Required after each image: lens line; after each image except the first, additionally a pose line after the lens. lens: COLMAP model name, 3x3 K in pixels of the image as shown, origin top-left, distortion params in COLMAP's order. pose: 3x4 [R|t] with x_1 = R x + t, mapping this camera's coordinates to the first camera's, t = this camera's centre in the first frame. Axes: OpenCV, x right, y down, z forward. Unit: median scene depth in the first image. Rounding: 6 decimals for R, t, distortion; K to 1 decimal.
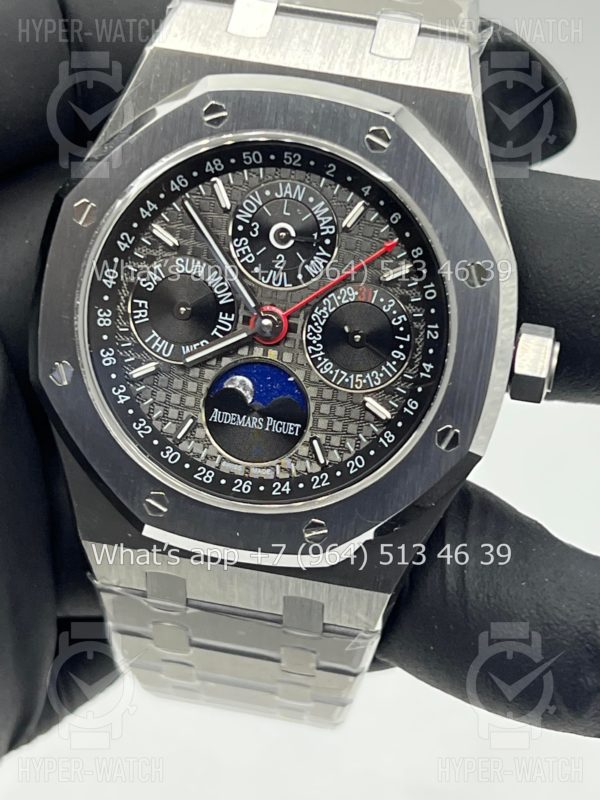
lens RADIAL K [[1841.8, 0, 306.4], [0, 1841.8, 394.0], [0, 0, 1]] dist [0.195122, 0.000000]
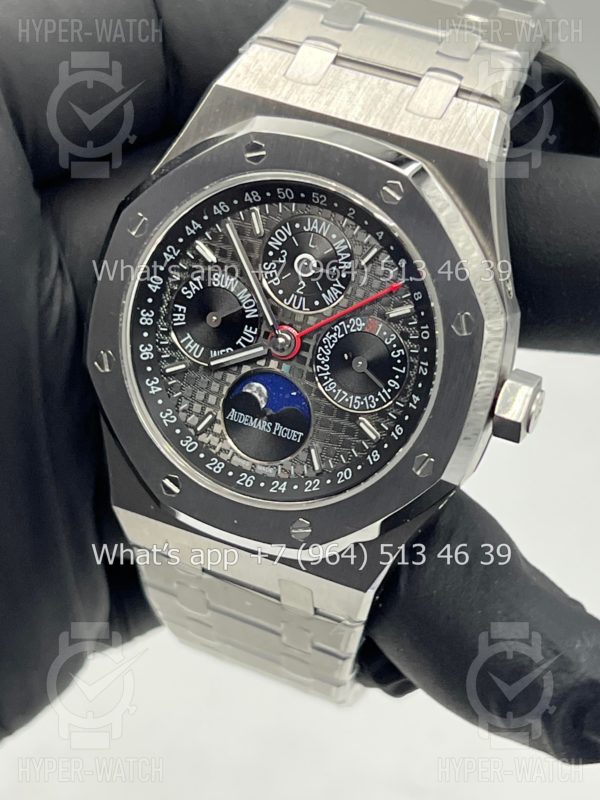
lens RADIAL K [[1841.8, 0, 297.0], [0, 1841.8, 398.9], [0, 0, 1]] dist [0.195122, 0.000000]
pose [[0.975134, 0.132000, -0.178017, 0.191638], [-0.121791, 0.990282, 0.067150, -0.079666], [0.185151, -0.043799, 0.981734, -0.104674]]
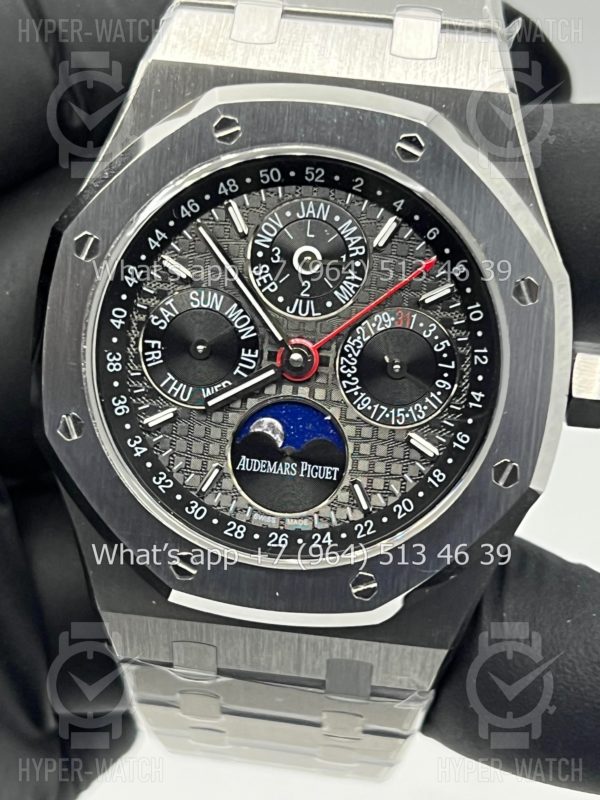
lens RADIAL K [[1841.8, 0, 301.5], [0, 1841.8, 399.1], [0, 0, 1]] dist [0.195122, 0.000000]
pose [[0.997367, -0.058051, 0.043469, -0.058809], [0.058799, 0.998140, -0.016130, -0.003508], [-0.042451, 0.018644, 0.998925, 0.099642]]
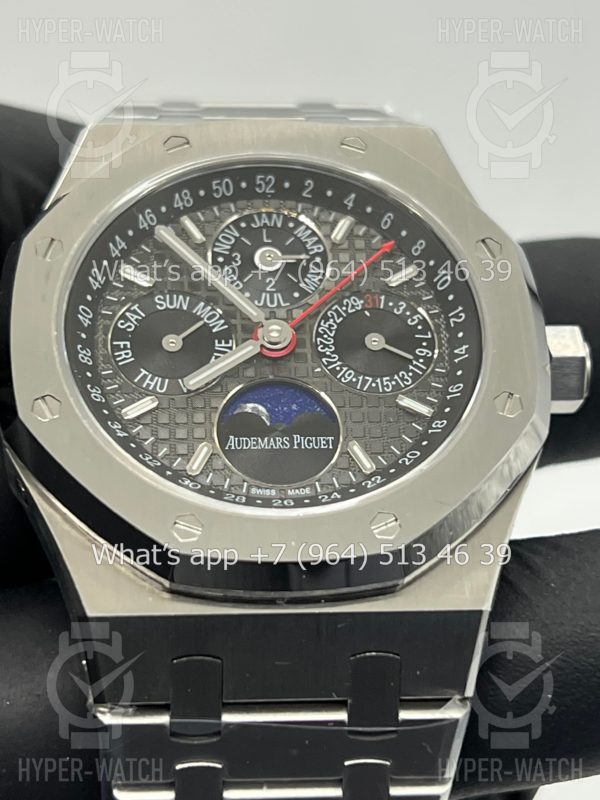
lens RADIAL K [[1841.8, 0, 299.9], [0, 1841.8, 404.4], [0, 0, 1]] dist [0.195122, 0.000000]
pose [[0.960048, -0.081963, 0.267562, -0.245746], [0.222556, 0.803253, -0.552497, 0.474109], [-0.169636, 0.589972, 0.789403, 0.322954]]
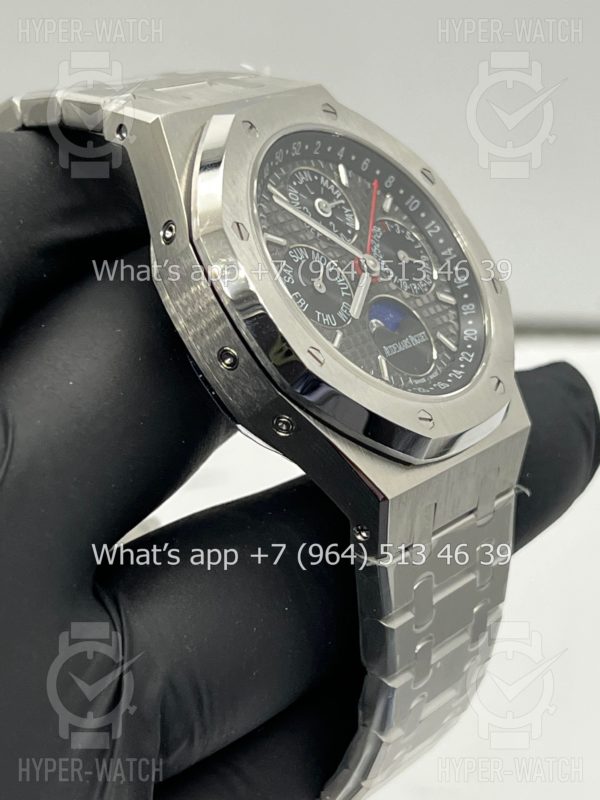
lens RADIAL K [[1841.8, 0, 299.9], [0, 1841.8, 400.1], [0, 0, 1]] dist [0.195122, 0.000000]
pose [[0.418560, -0.319557, 0.850112, -1.068035], [0.650605, 0.758602, -0.035173, 0.040206], [-0.633657, 0.567809, 0.525426, 0.452678]]
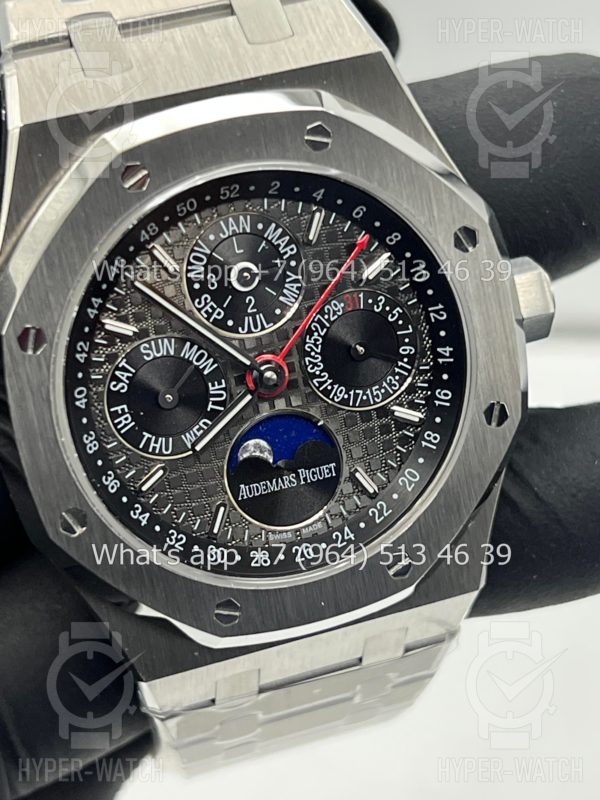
lens RADIAL K [[1841.8, 0, 299.9], [0, 1841.8, 397.9], [0, 0, 1]] dist [0.195122, 0.000000]
pose [[0.875133, -0.396033, 0.278031, -0.256233], [0.363786, 0.917351, 0.161638, -0.164546], [-0.319066, -0.040311, 0.946875, 0.157246]]
